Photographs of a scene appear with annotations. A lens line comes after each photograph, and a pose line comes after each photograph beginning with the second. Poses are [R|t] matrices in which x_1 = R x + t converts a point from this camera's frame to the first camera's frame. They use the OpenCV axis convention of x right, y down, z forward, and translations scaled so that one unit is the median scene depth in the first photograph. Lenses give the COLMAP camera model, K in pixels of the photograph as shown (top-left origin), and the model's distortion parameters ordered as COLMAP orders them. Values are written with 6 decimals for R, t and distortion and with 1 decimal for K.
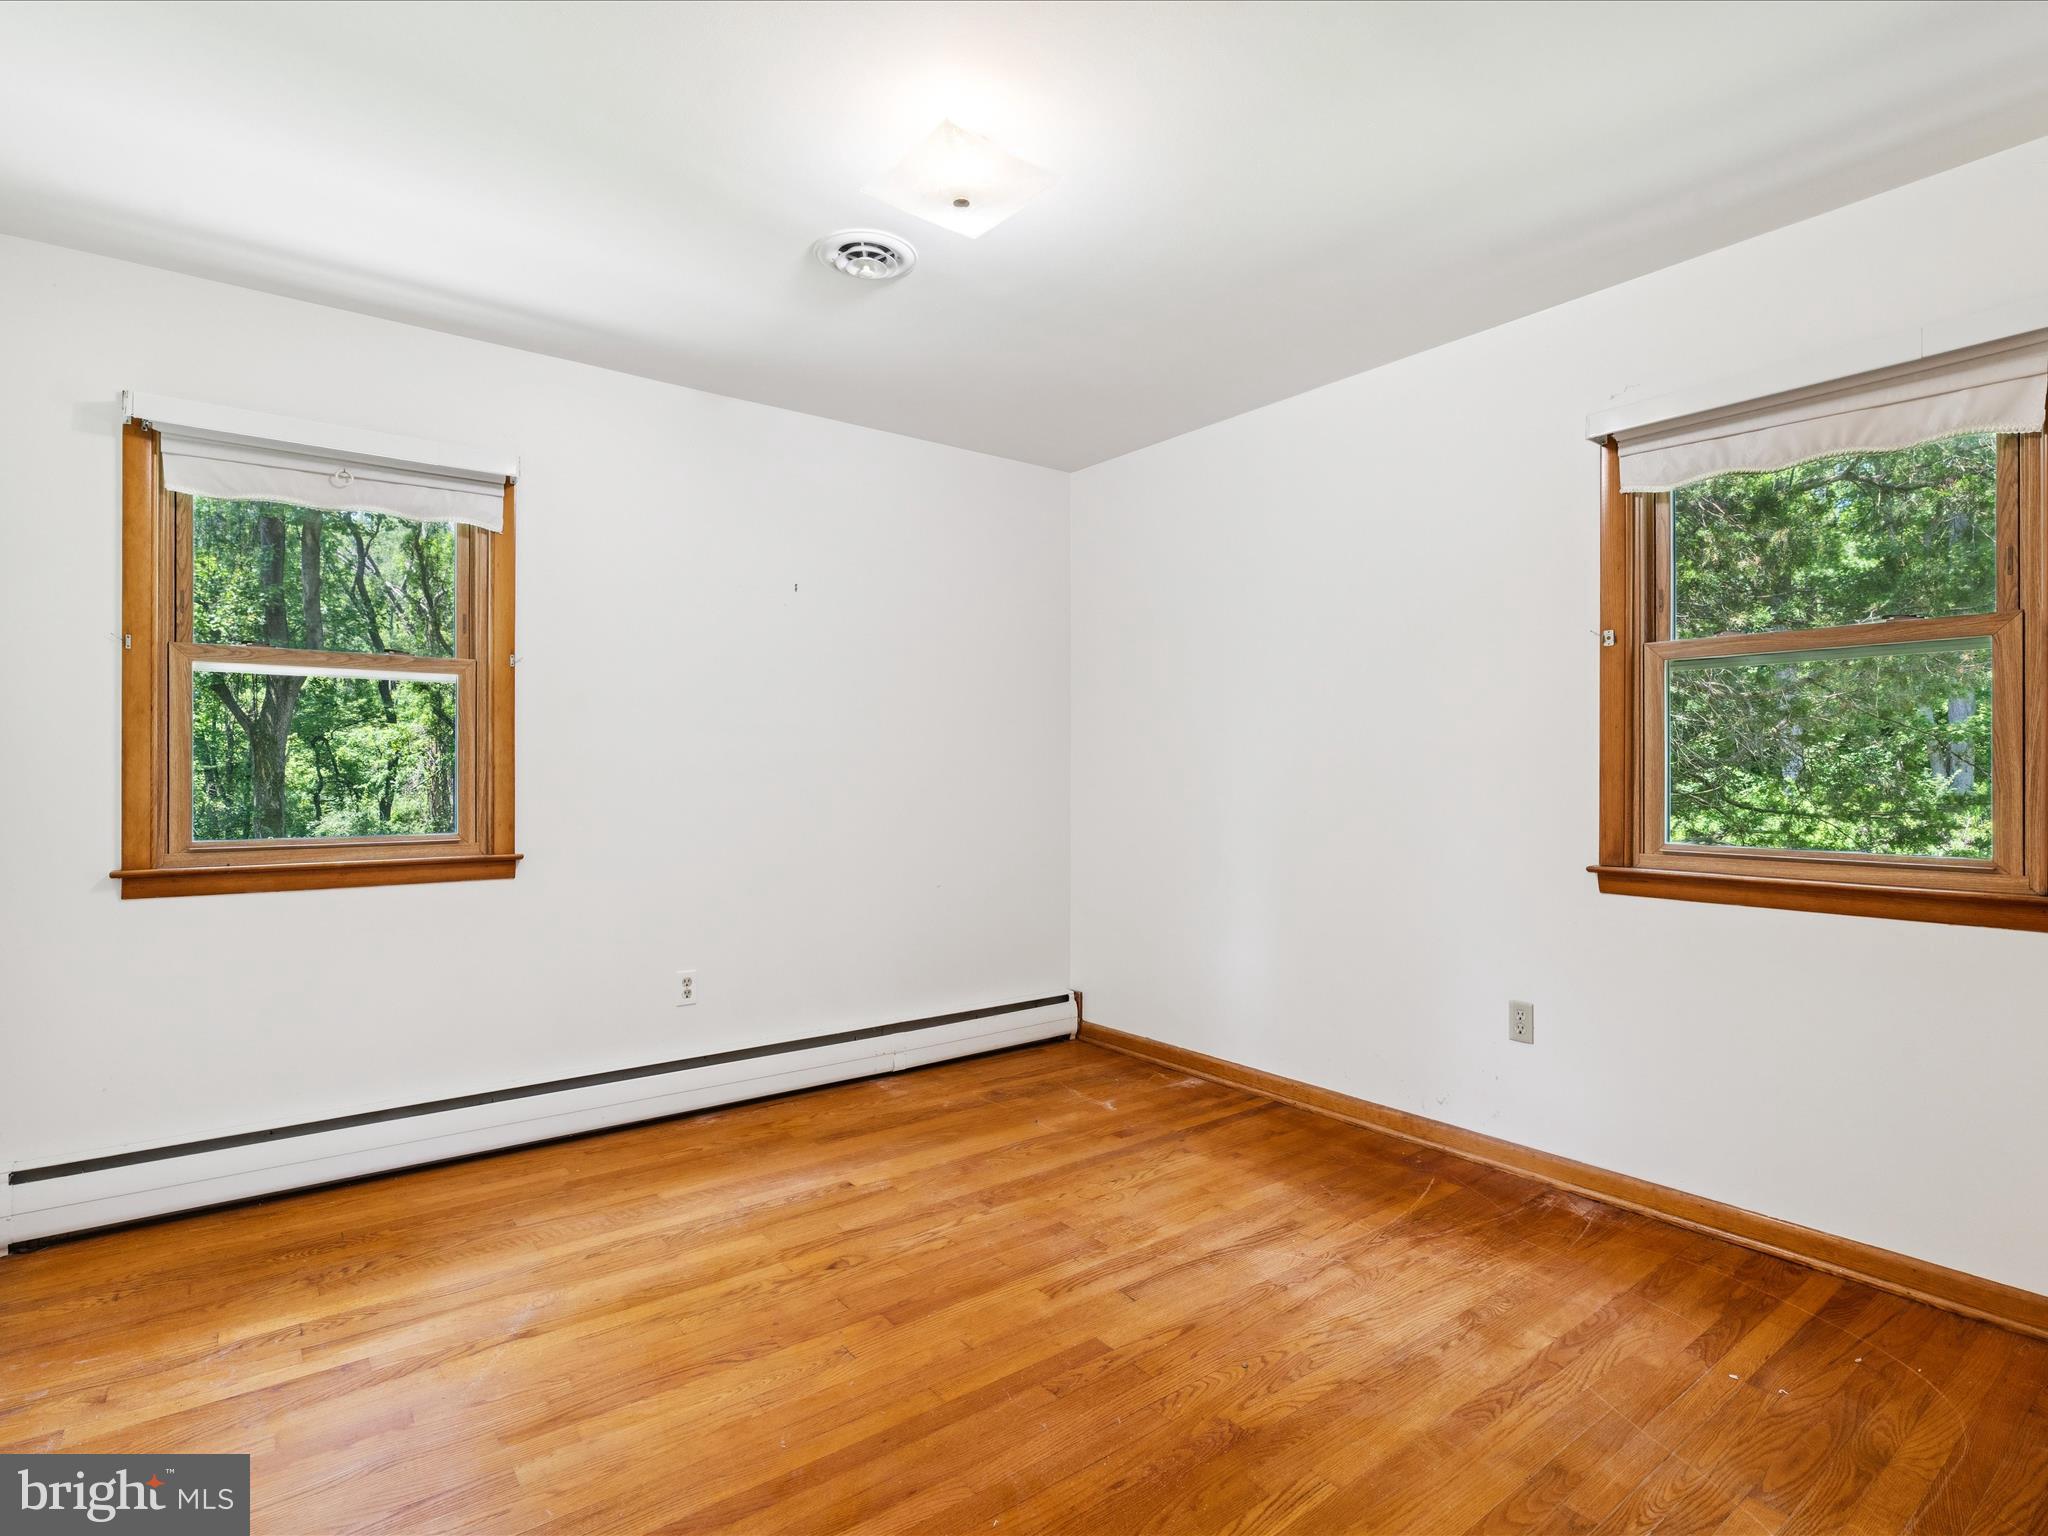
lens RADIAL K [[1067.2, 0, 1027.7], [0, 1067.2, 767.5], [0, 0, 1]] dist [-0.006934, 0.001641]
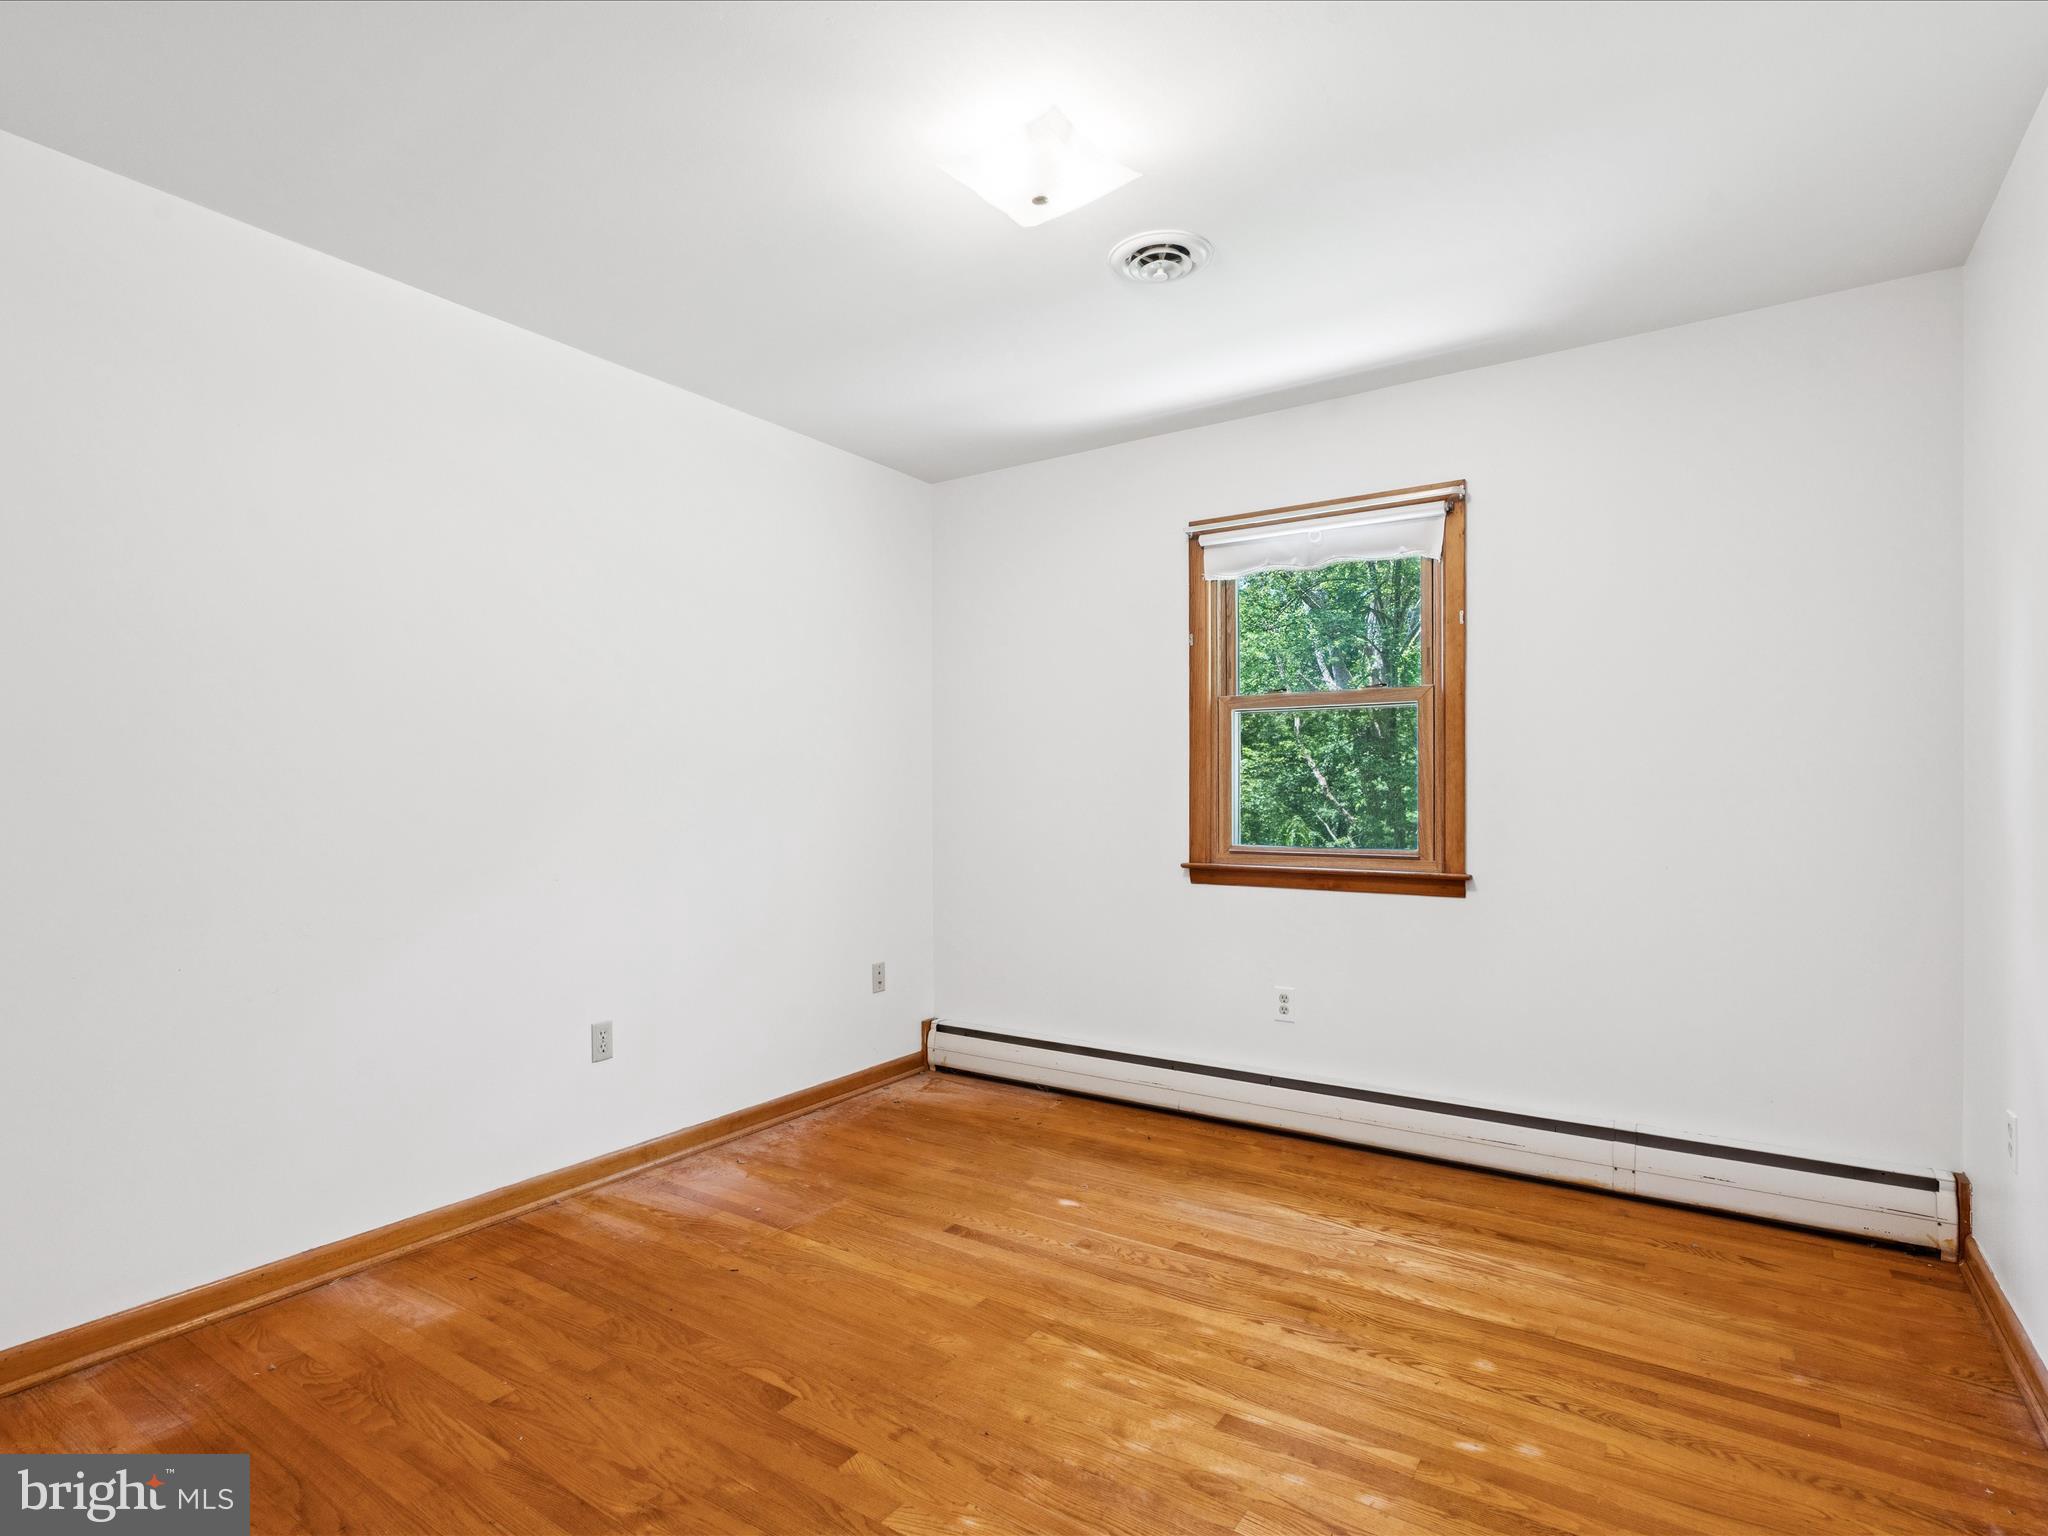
lens RADIAL K [[1067.2, 0, 1026.7], [0, 1067.2, 772.0], [0, 0, 1]] dist [-0.006934, 0.001641]
pose [[0.301621, -0.017094, -0.953275, 0.417122], [-0.002304, 0.999823, -0.018658, 0.003905], [0.953425, 0.007824, 0.301528, 0.334248]]
